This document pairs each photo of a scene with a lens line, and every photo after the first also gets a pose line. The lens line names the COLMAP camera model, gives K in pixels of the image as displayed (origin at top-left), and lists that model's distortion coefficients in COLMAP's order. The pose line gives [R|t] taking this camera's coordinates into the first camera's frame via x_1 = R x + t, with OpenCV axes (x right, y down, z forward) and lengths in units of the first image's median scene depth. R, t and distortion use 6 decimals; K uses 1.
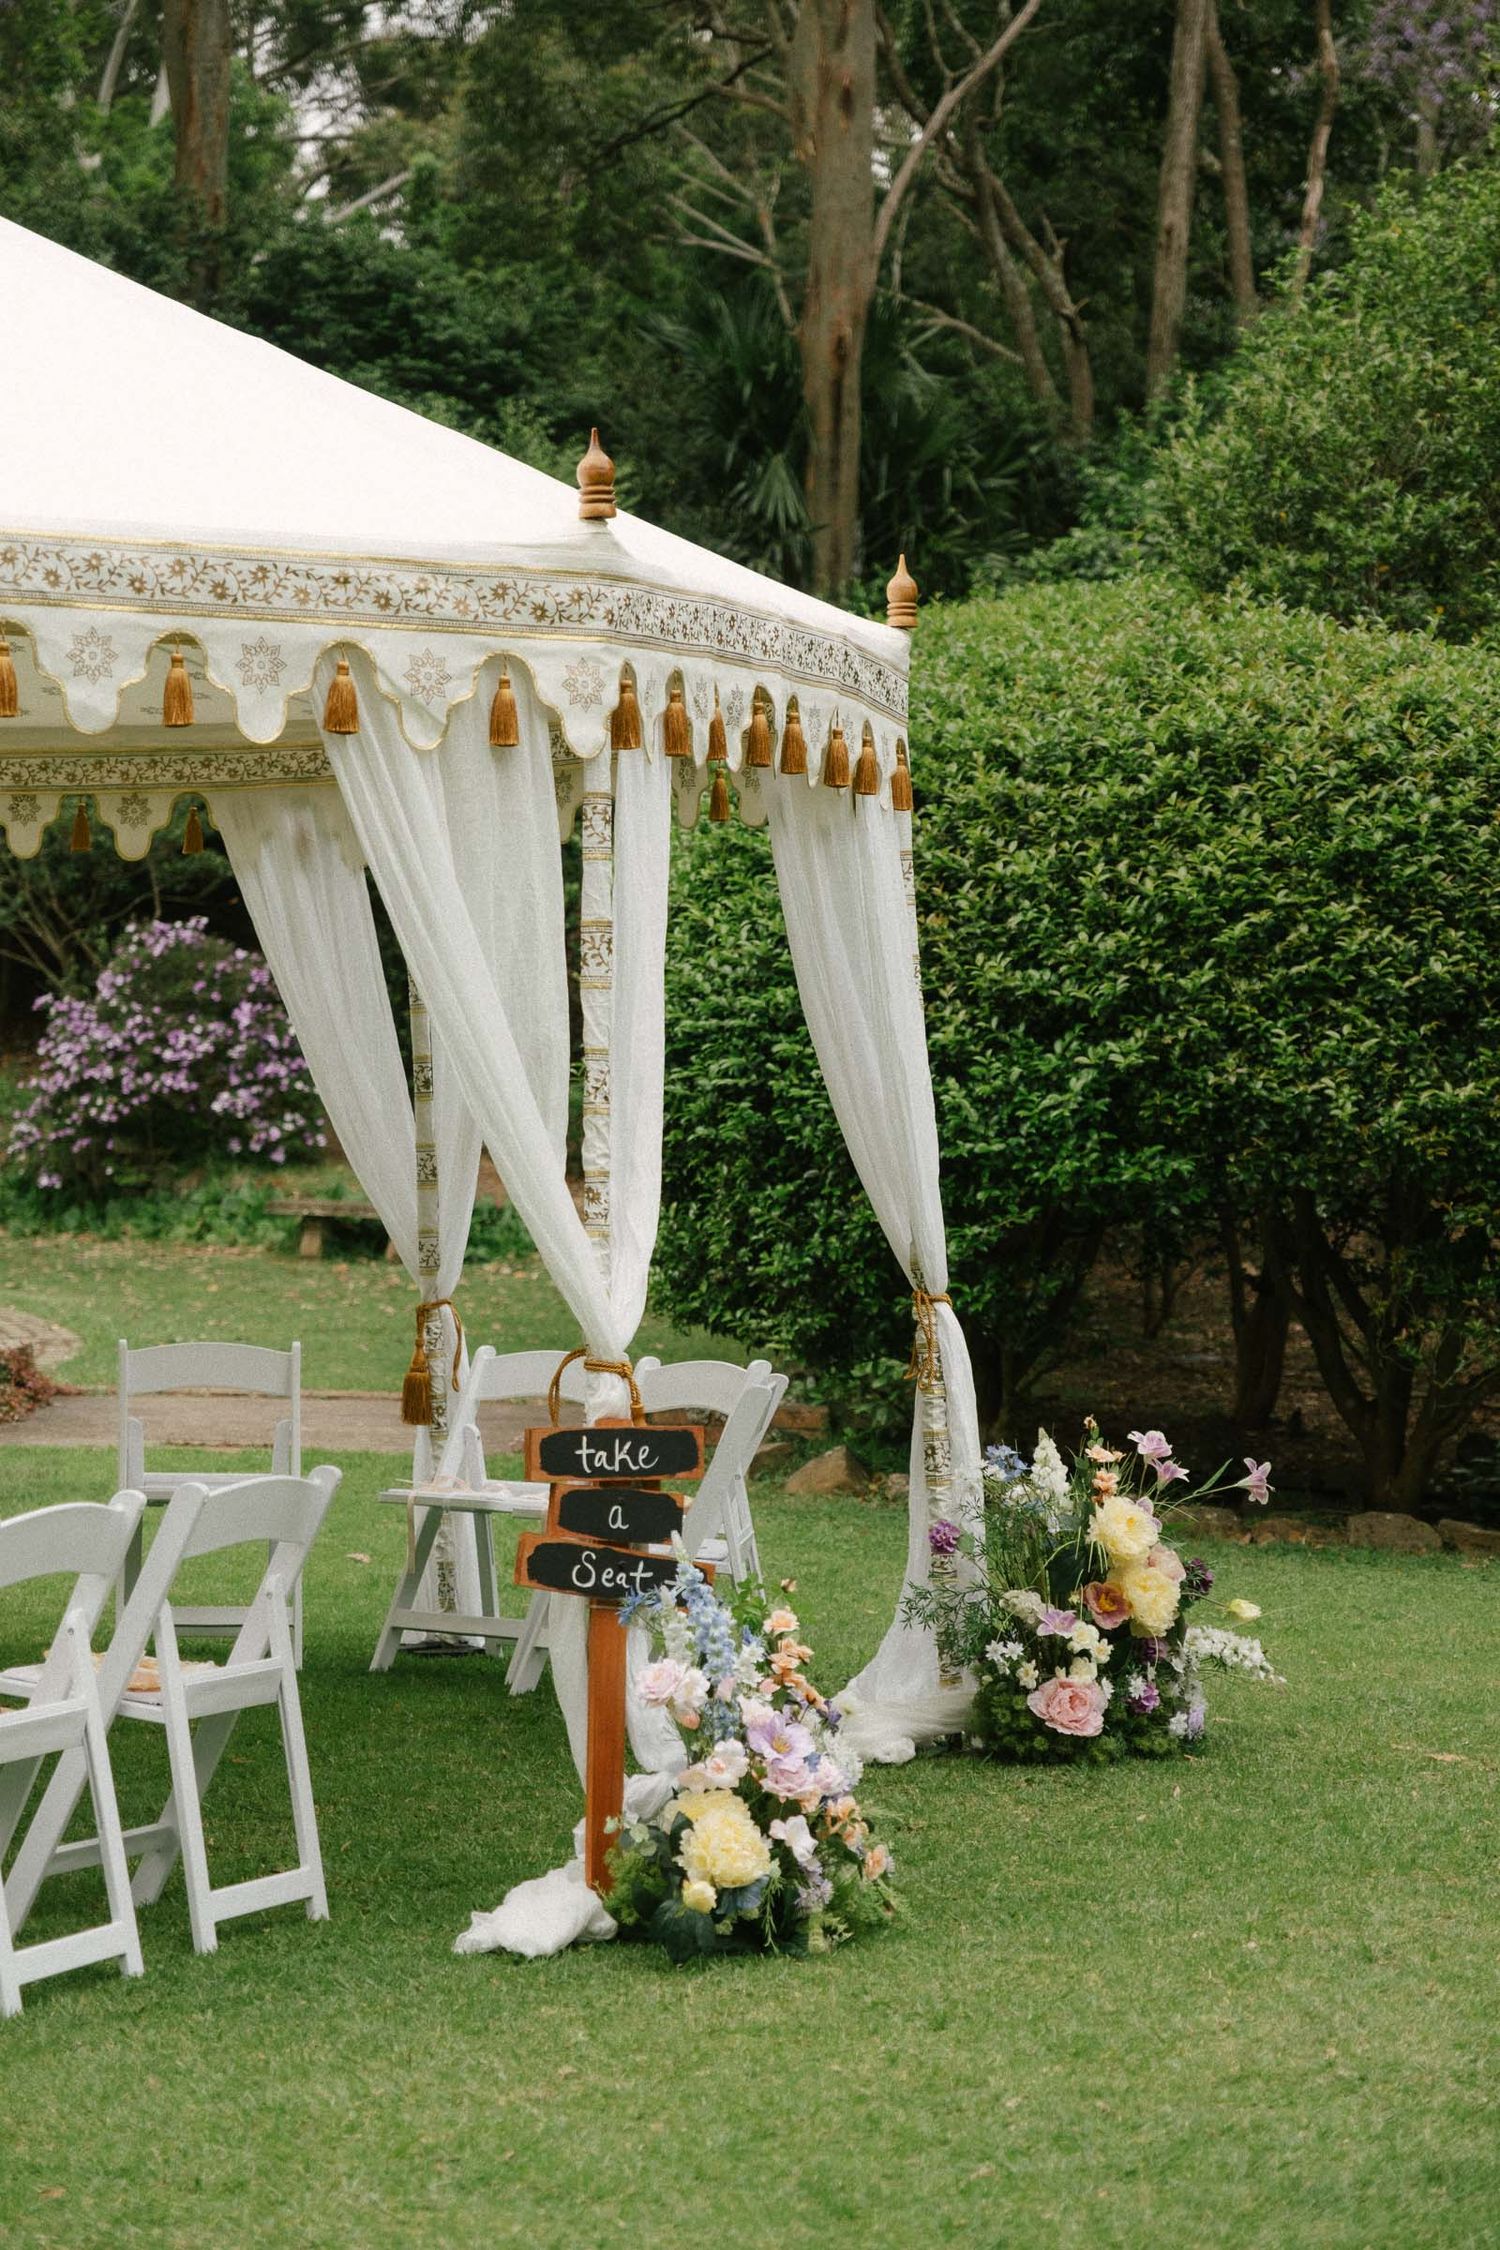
lens RADIAL K [[5209.9, 0, 752.9], [0, 5209.9, 1119.8], [0, 0, 1]] dist [0.118265, 0.000000]
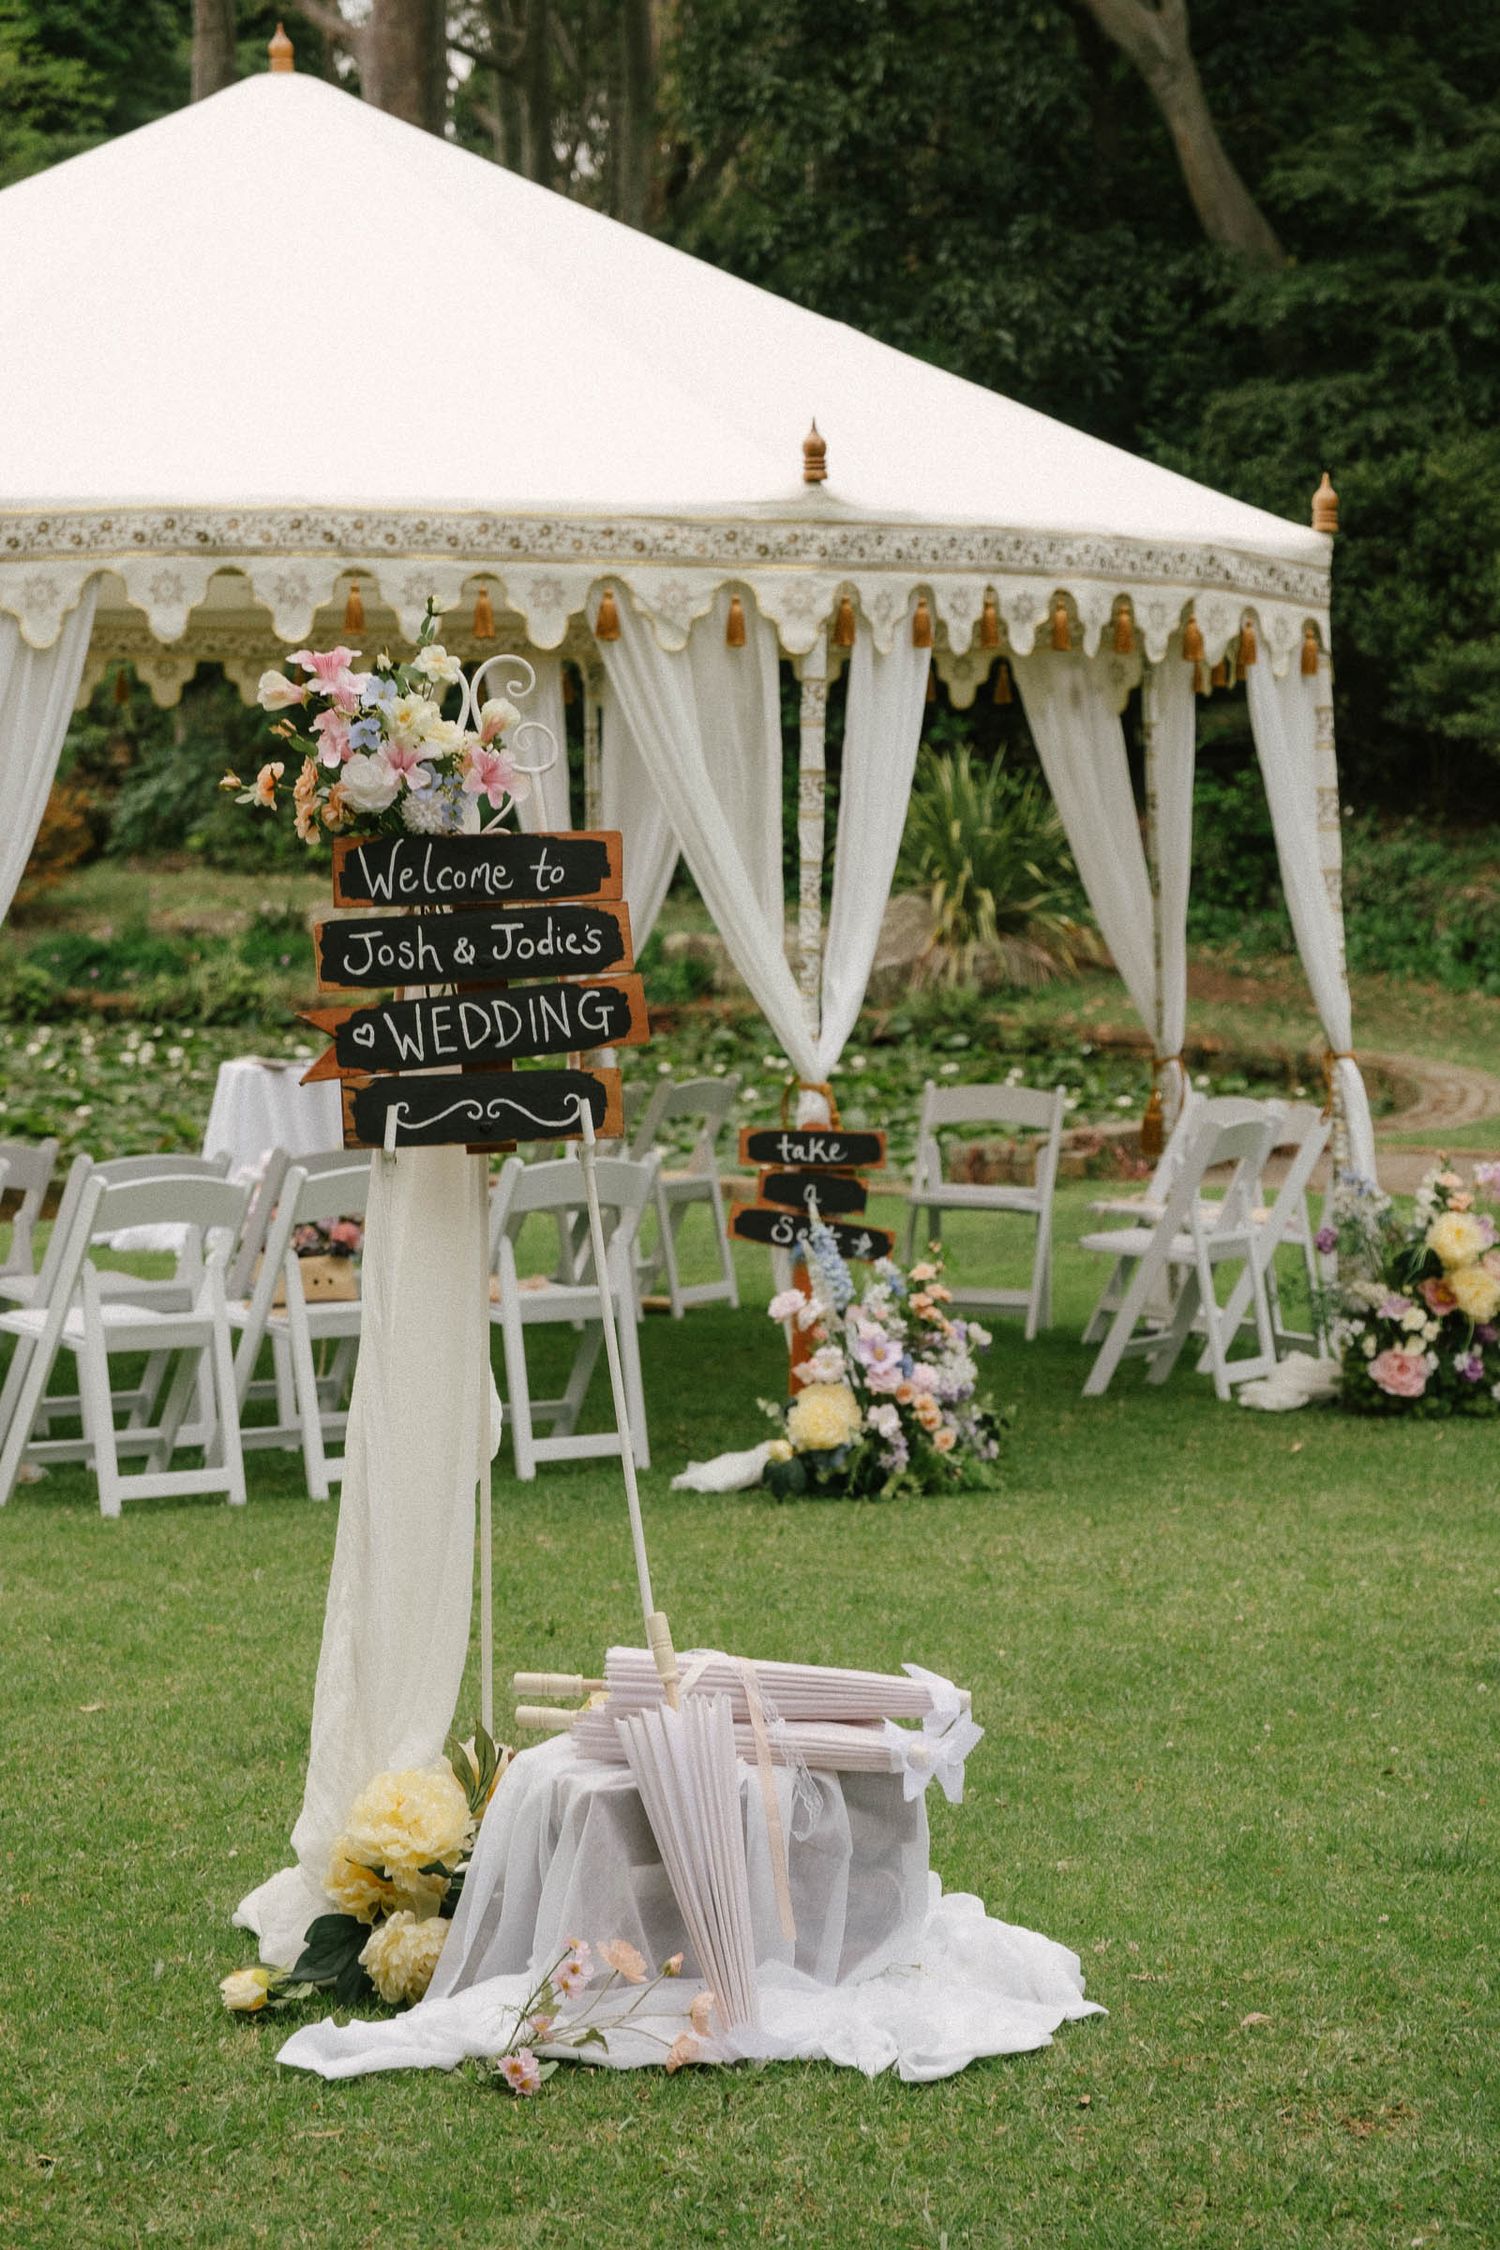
lens RADIAL K [[5209.9, 0, 746.3], [0, 5209.9, 1127.1], [0, 0, 1]] dist [0.118265, 0.000000]
pose [[0.919759, 0.026431, -0.391592, 0.510968], [-0.010732, 0.999050, 0.042226, -0.001056], [0.392337, -0.034635, 0.919169, -0.302729]]
